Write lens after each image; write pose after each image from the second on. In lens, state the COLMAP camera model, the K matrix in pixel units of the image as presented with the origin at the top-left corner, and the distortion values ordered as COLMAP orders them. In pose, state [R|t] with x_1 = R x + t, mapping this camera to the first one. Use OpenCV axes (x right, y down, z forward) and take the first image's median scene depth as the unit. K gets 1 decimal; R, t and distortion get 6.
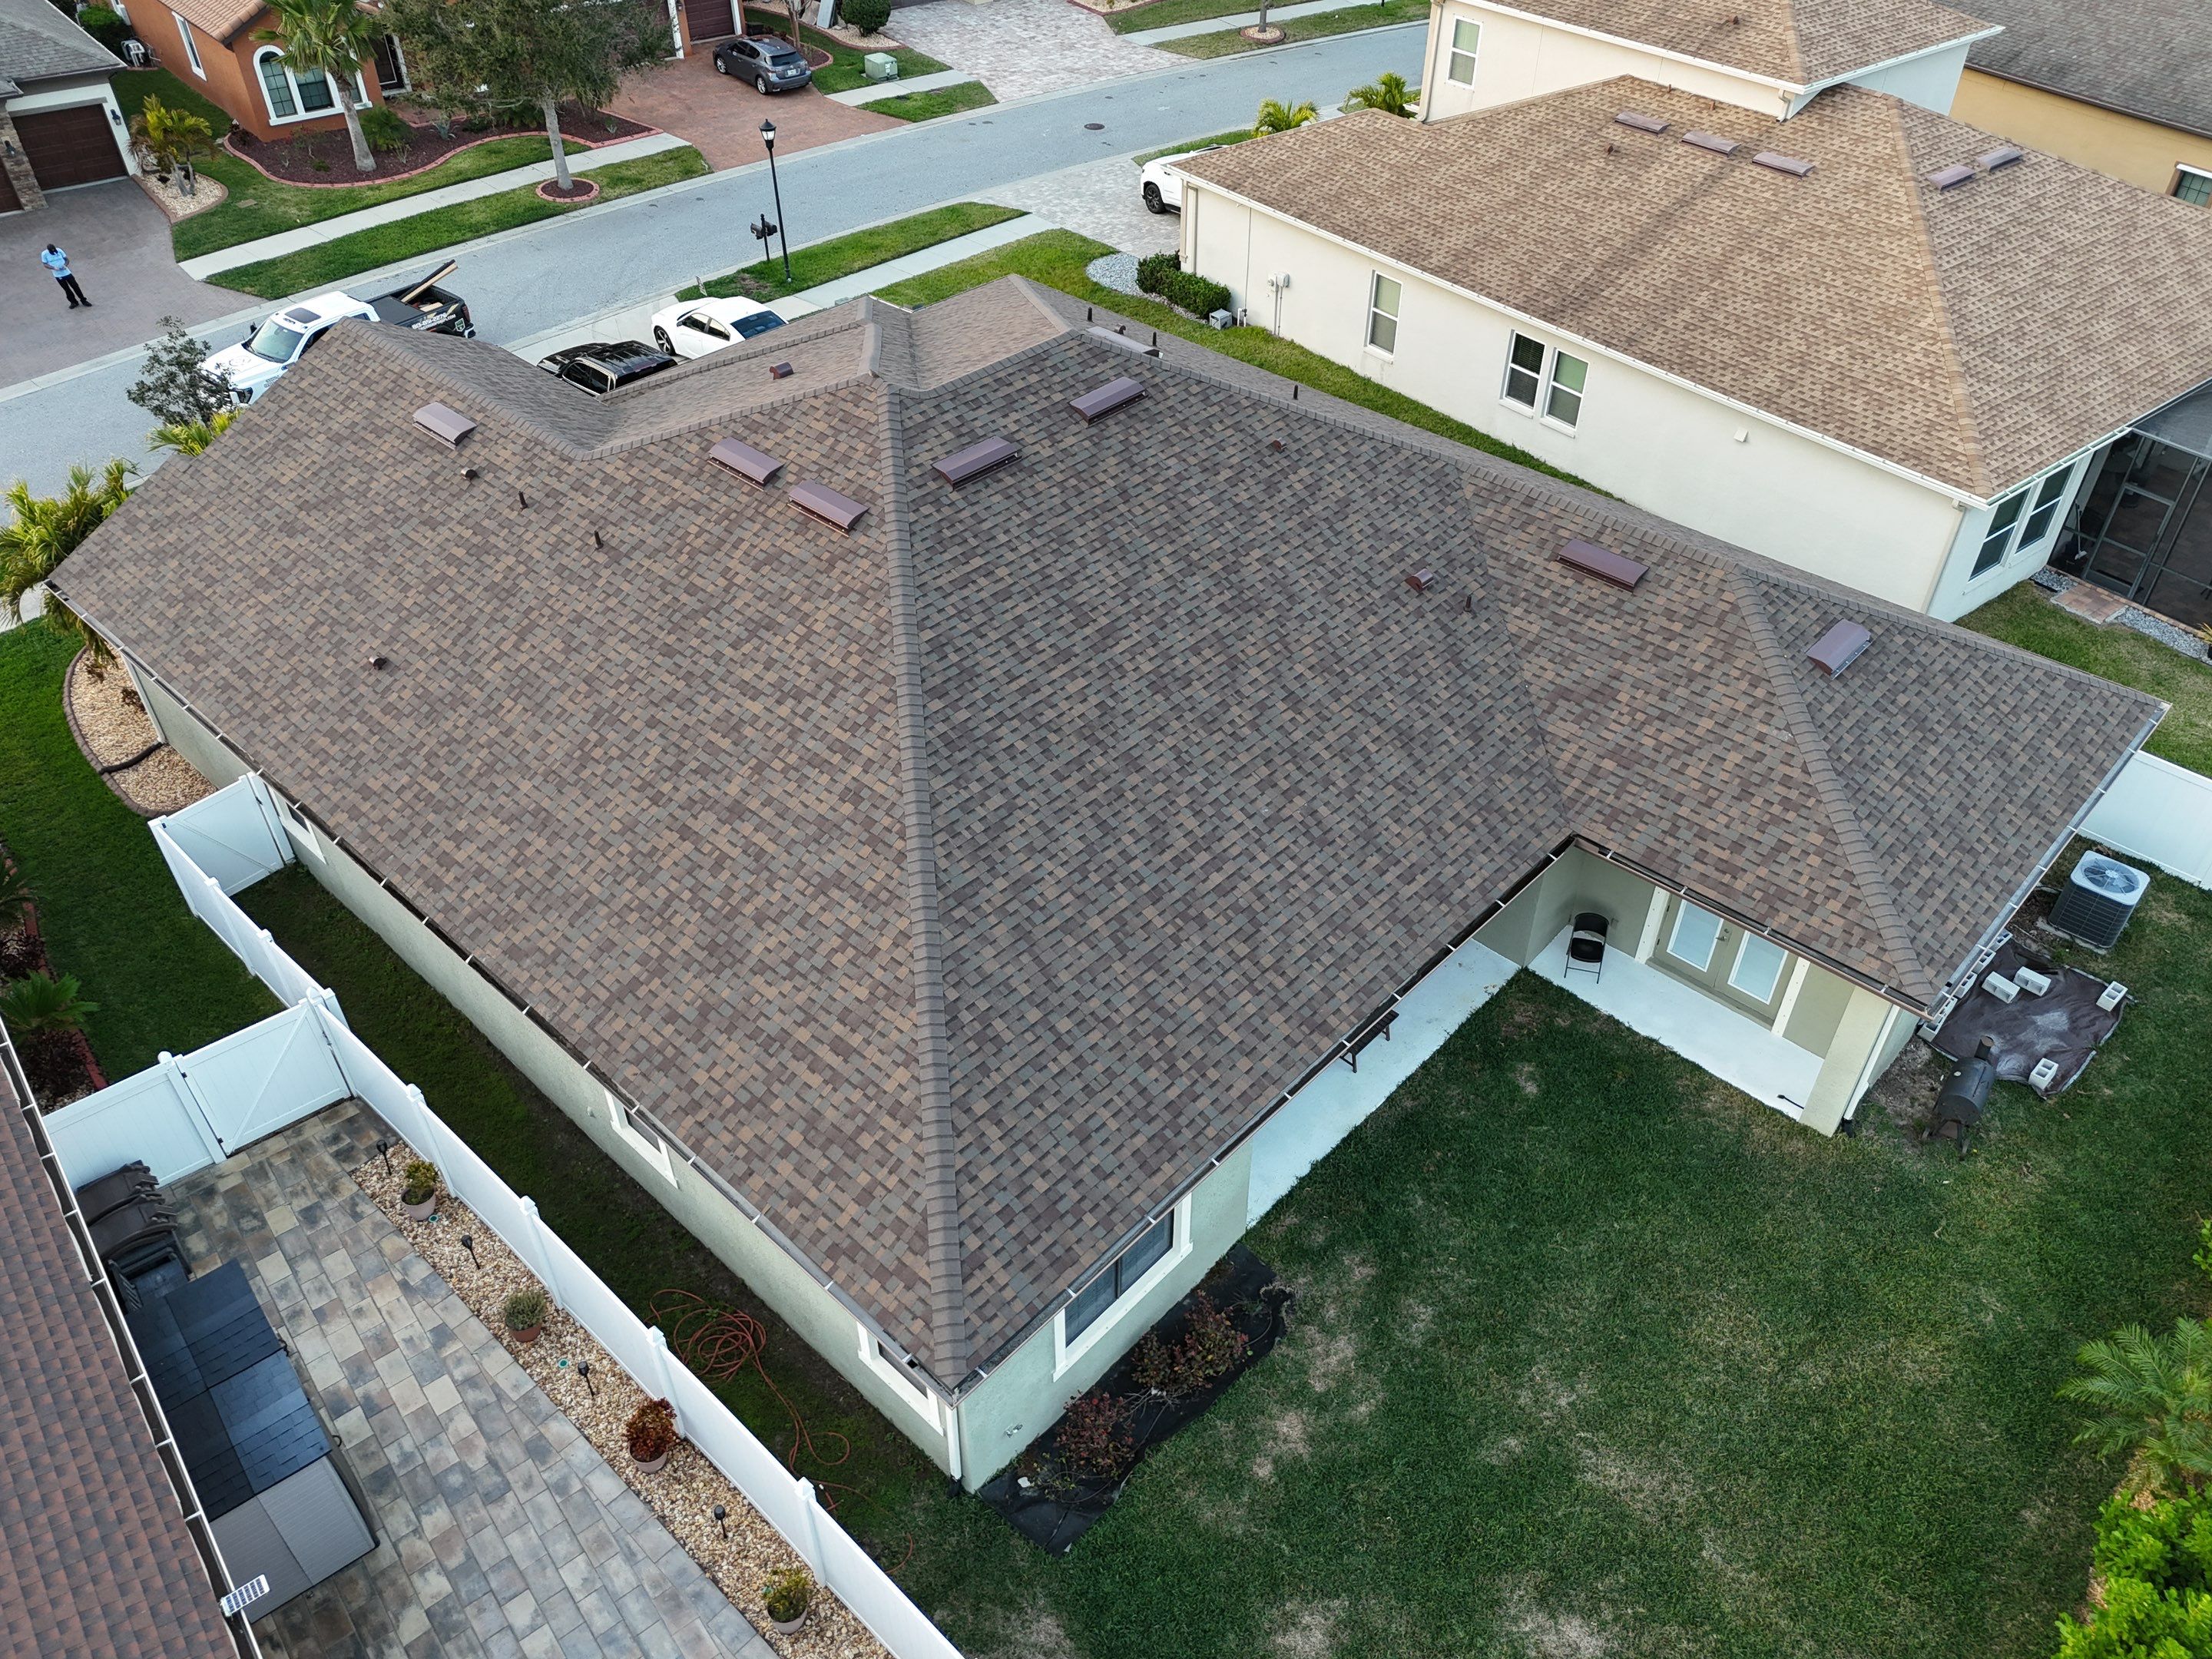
lens RADIAL K [[1627.3, 0, 1115.3], [0, 1627.3, 828.0], [0, 0, 1]] dist [0.071594, -0.061350]
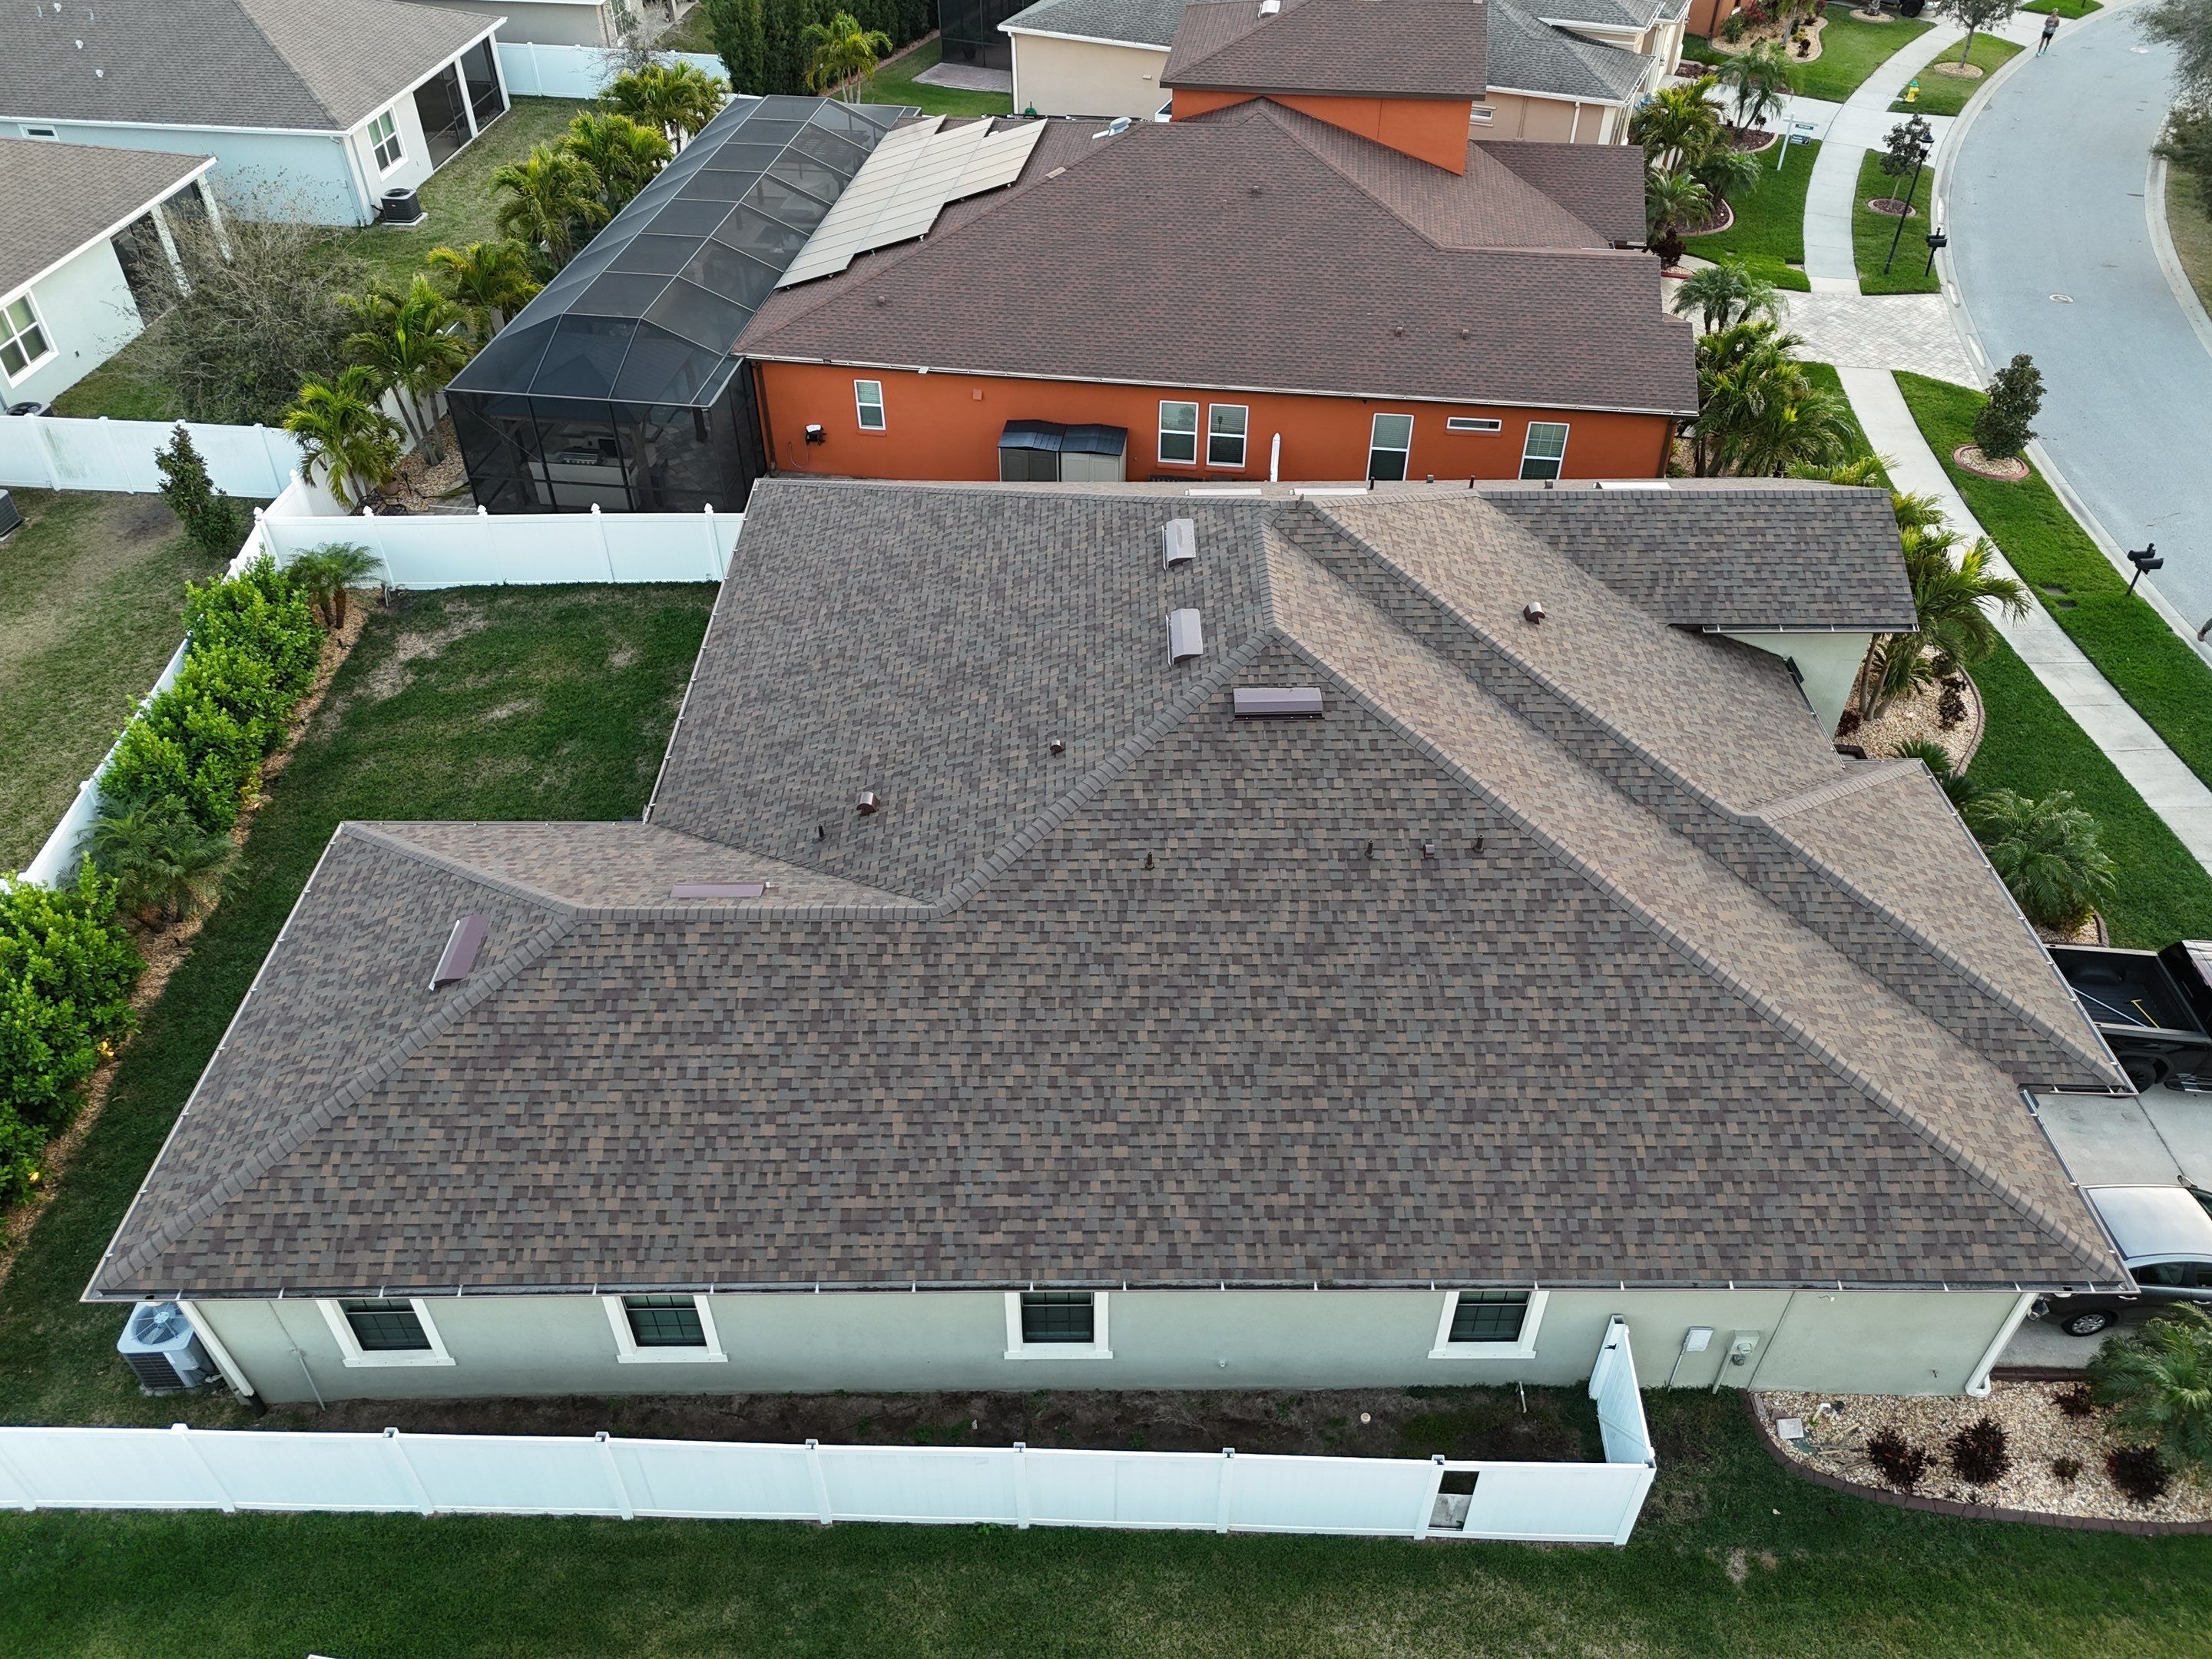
lens RADIAL K [[1627.3, 0, 1110.6], [0, 1627.3, 825.8], [0, 0, 1]] dist [0.071594, -0.061350]
pose [[-0.728789, 0.438434, -0.525968, 0.592730], [-0.442926, 0.283938, 0.850409, -1.036661], [0.522191, 0.852734, -0.012738, 1.069029]]
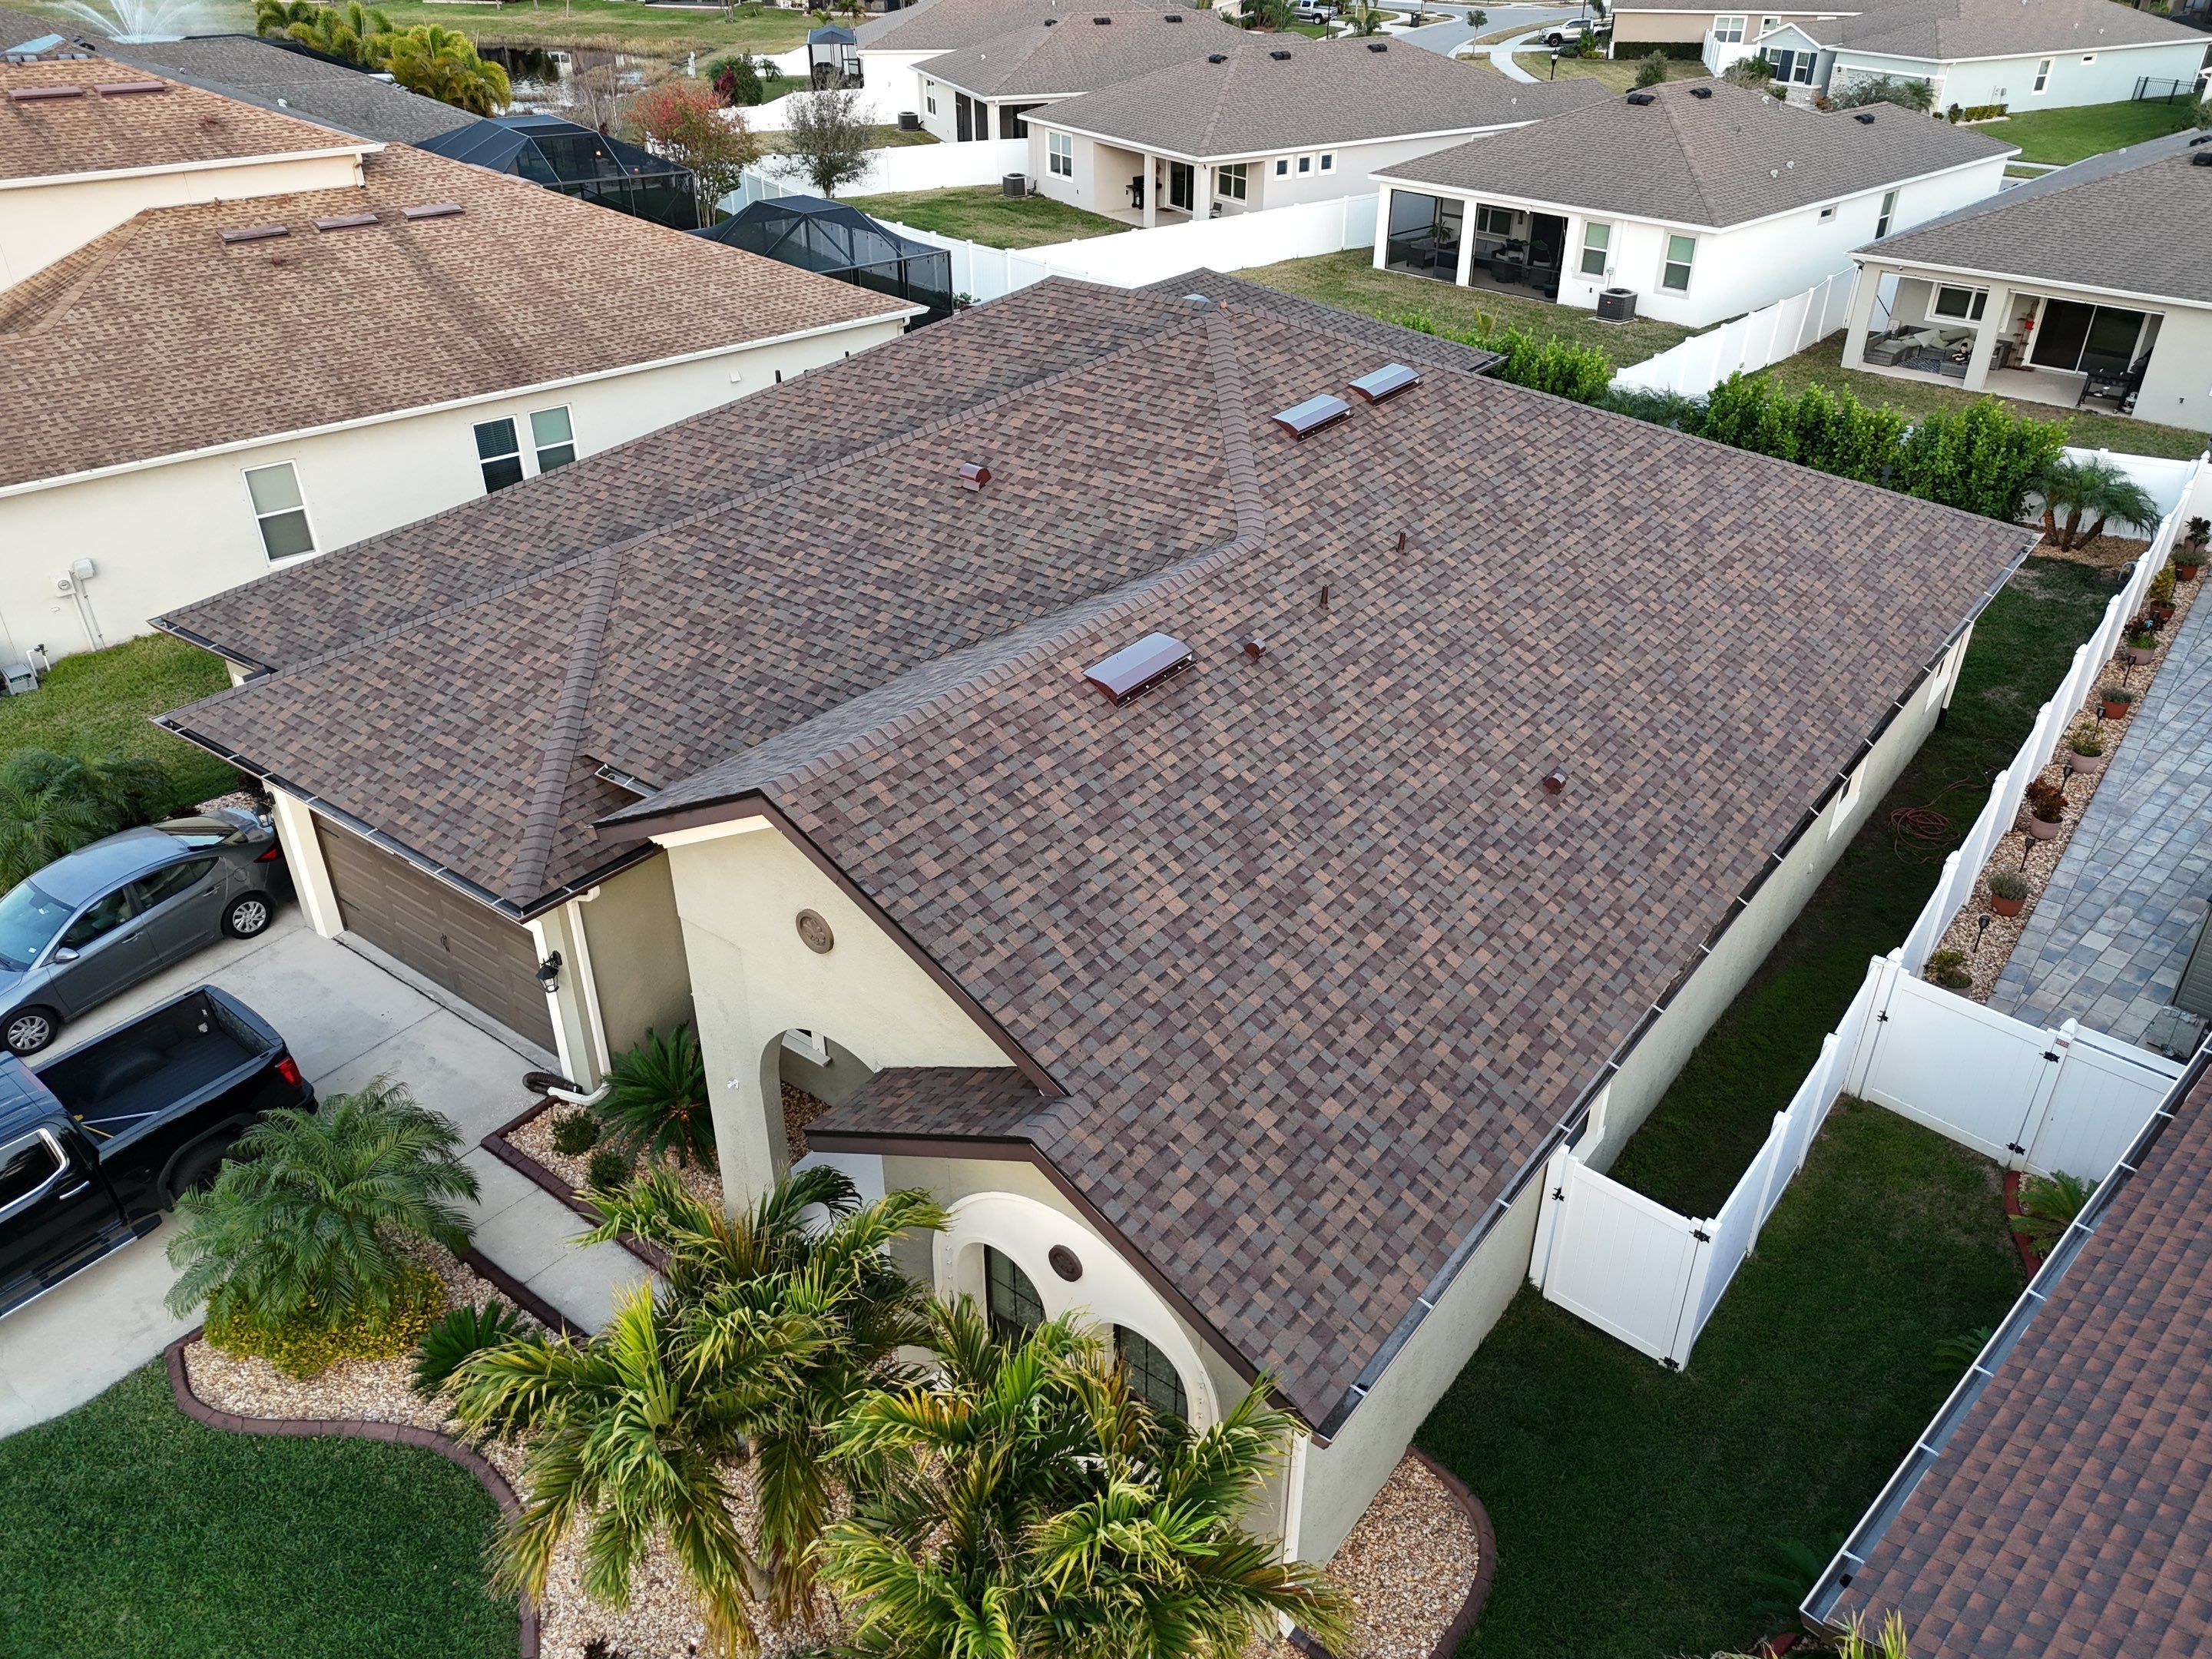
lens RADIAL K [[1627.3, 0, 1119.3], [0, 1627.3, 823.7], [0, 0, 1]] dist [0.071594, -0.061350]
pose [[-0.099419, -0.508149, 0.855512, -1.001102], [0.636004, 0.628769, 0.447380, -0.507389], [-0.765255, 0.588587, 0.260673, 0.918521]]
